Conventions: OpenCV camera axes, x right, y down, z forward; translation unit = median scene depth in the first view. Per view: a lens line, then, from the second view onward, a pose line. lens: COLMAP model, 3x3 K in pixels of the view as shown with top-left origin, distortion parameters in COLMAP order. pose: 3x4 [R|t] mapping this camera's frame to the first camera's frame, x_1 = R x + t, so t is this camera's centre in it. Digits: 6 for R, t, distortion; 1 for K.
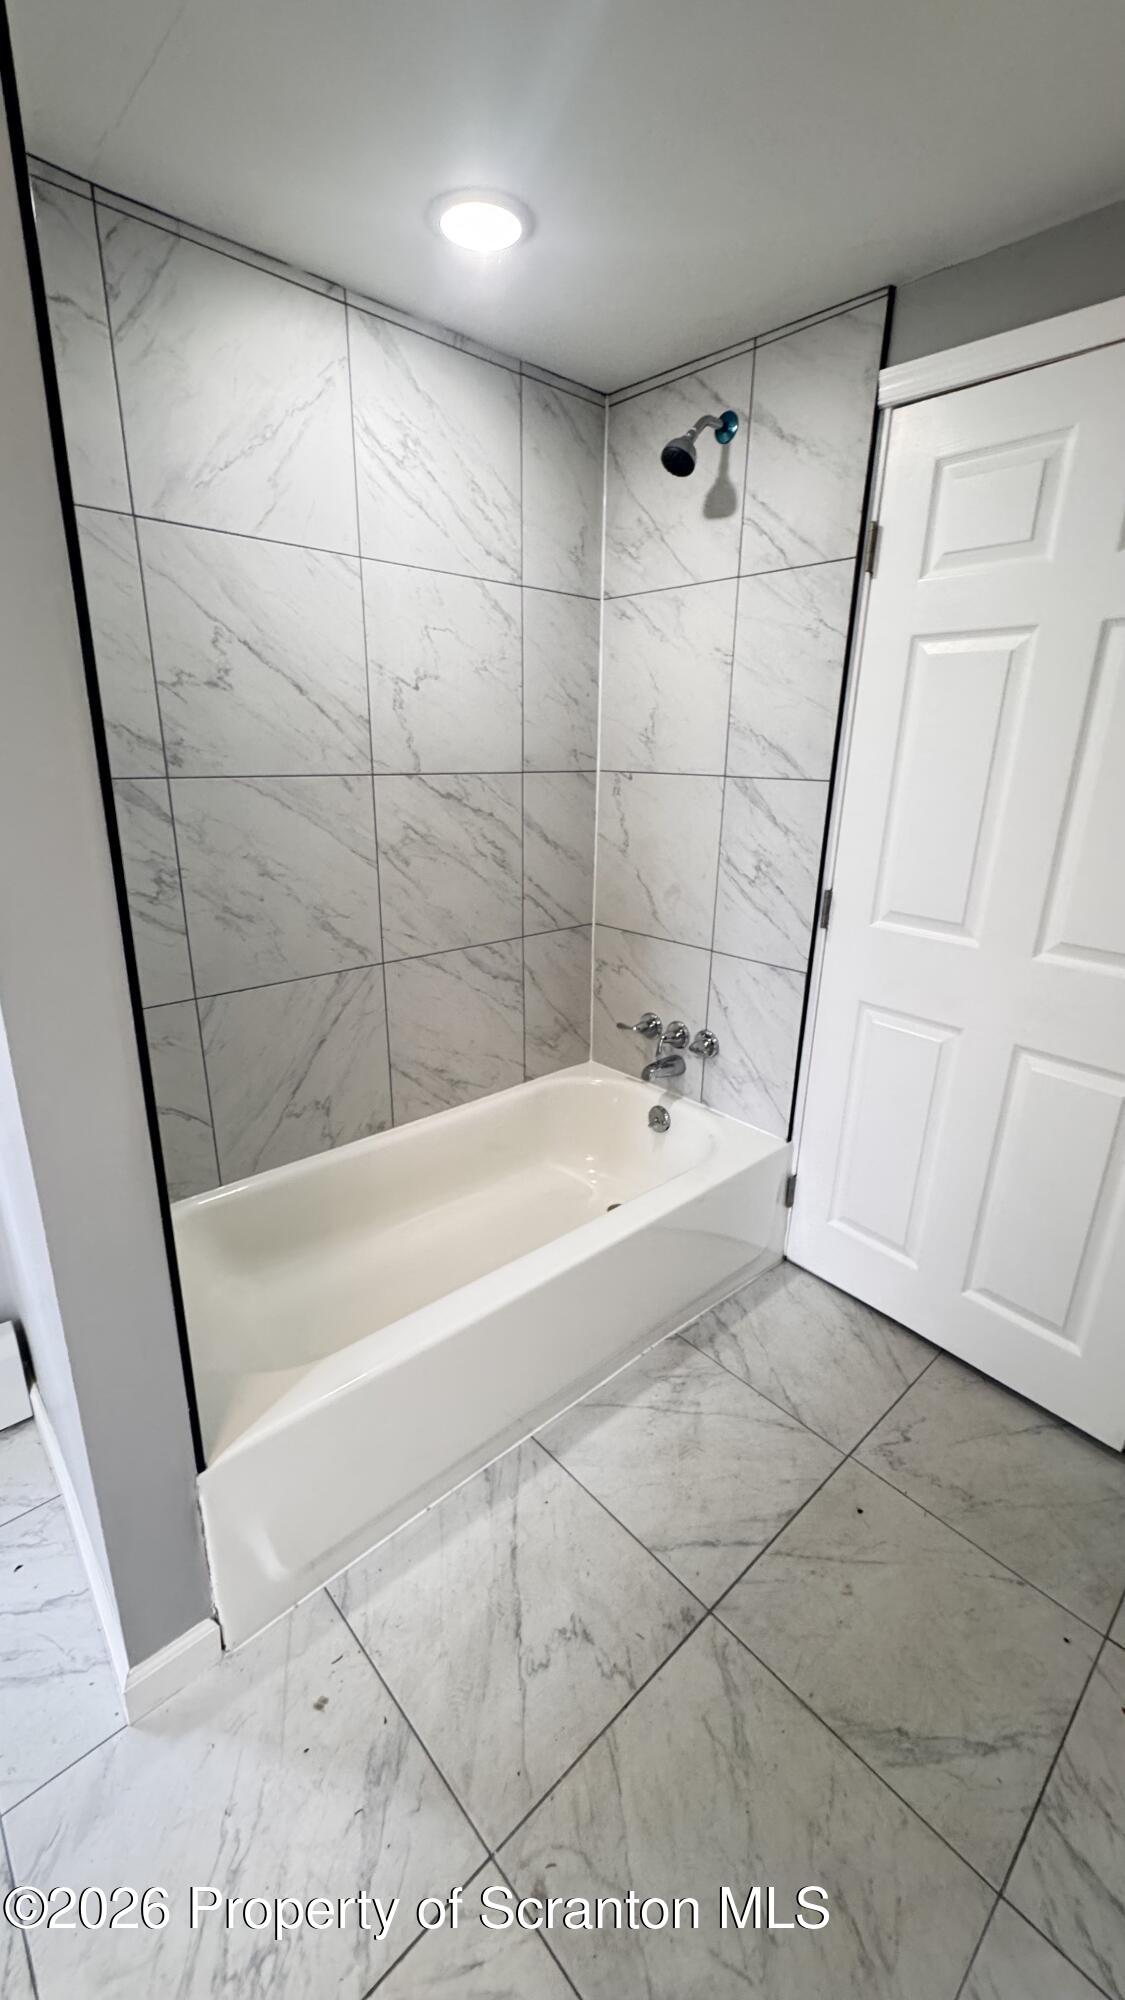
lens RADIAL K [[800.6, 0, 560.7], [0, 800.6, 1000.1], [0, 0, 1]] dist [0.000823, -0.000549]
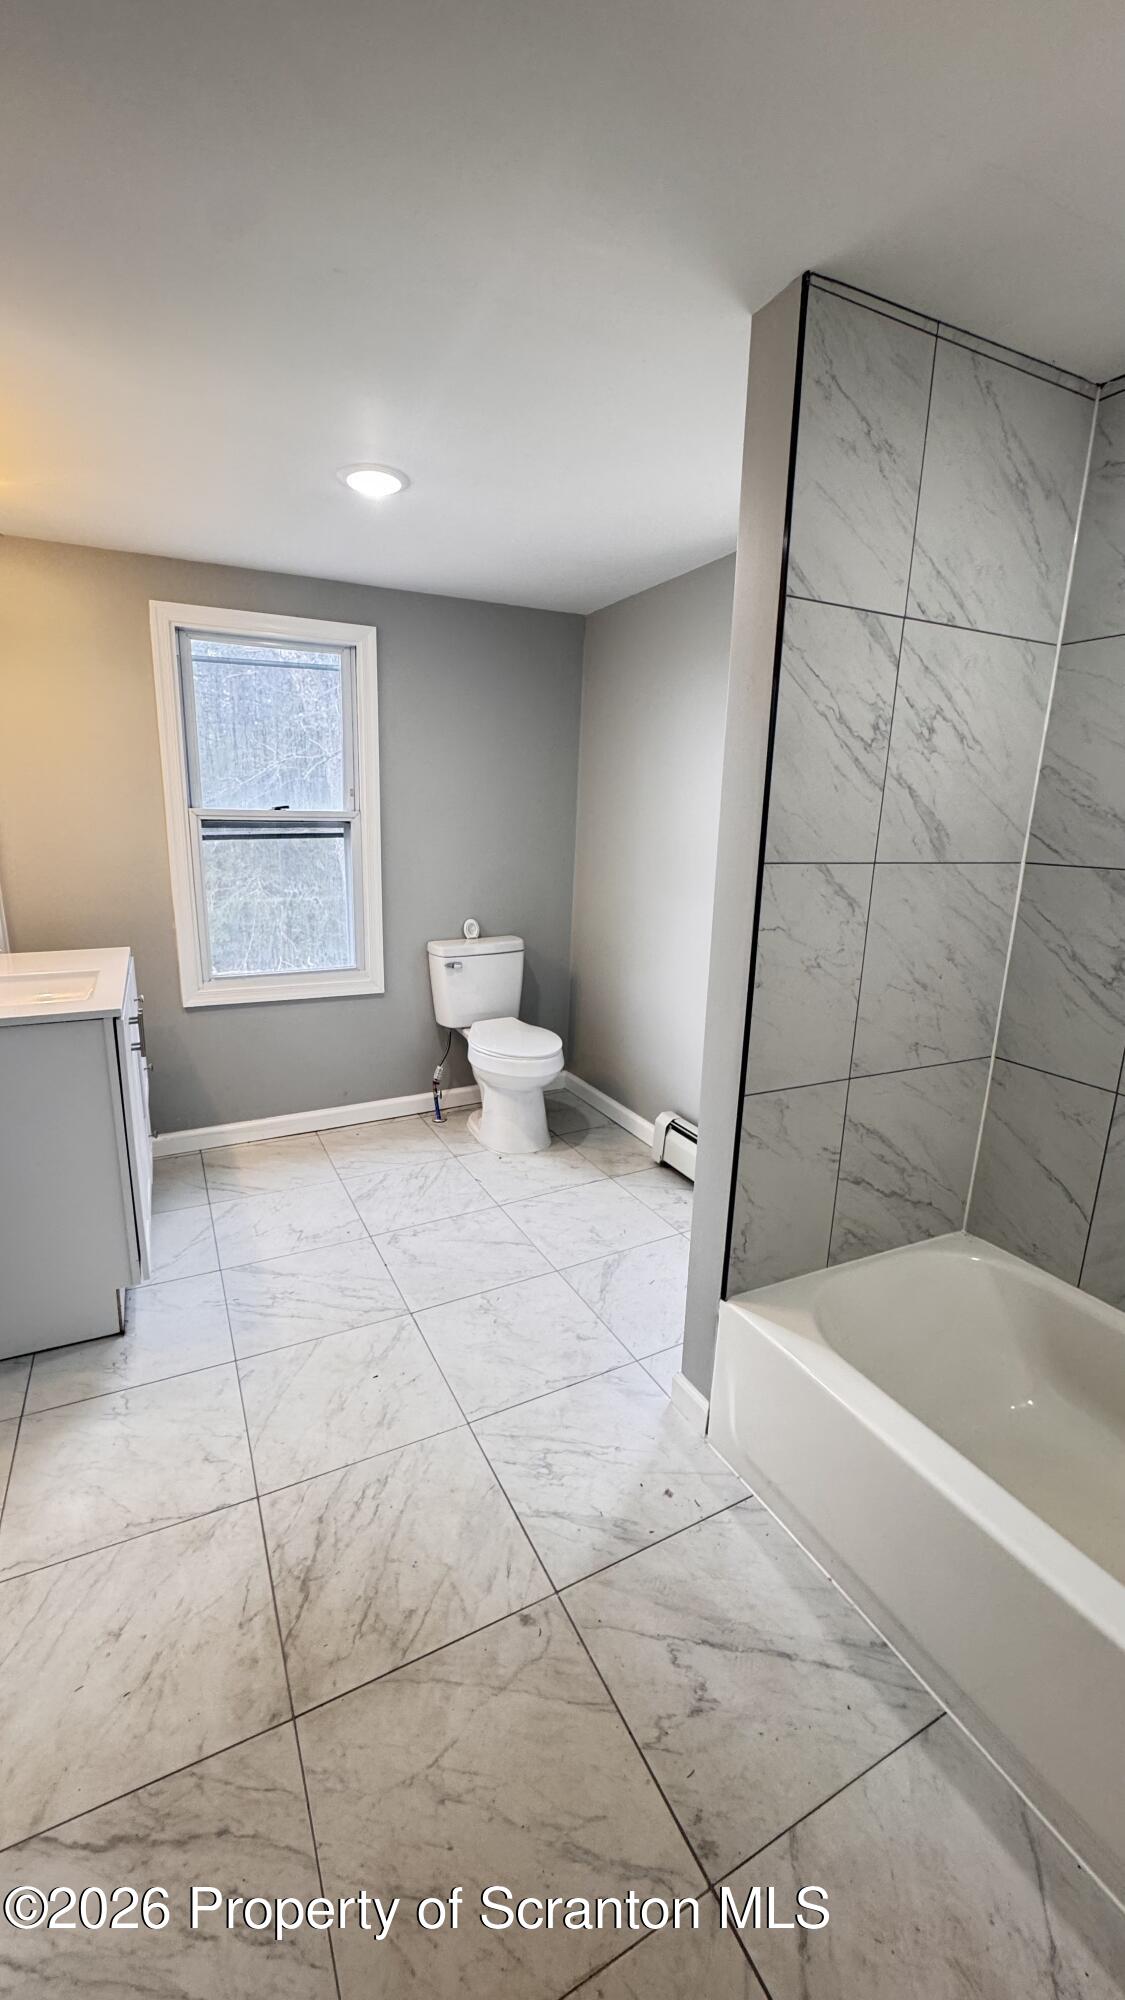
lens RADIAL K [[800.6, 0, 557.4], [0, 800.6, 1000.0], [0, 0, 1]] dist [0.000823, -0.000549]
pose [[-0.270693, 0.199696, -0.941725, 0.823376], [-0.324857, 0.901916, 0.284632, -0.209173], [0.906197, 0.382974, -0.179270, 0.689875]]
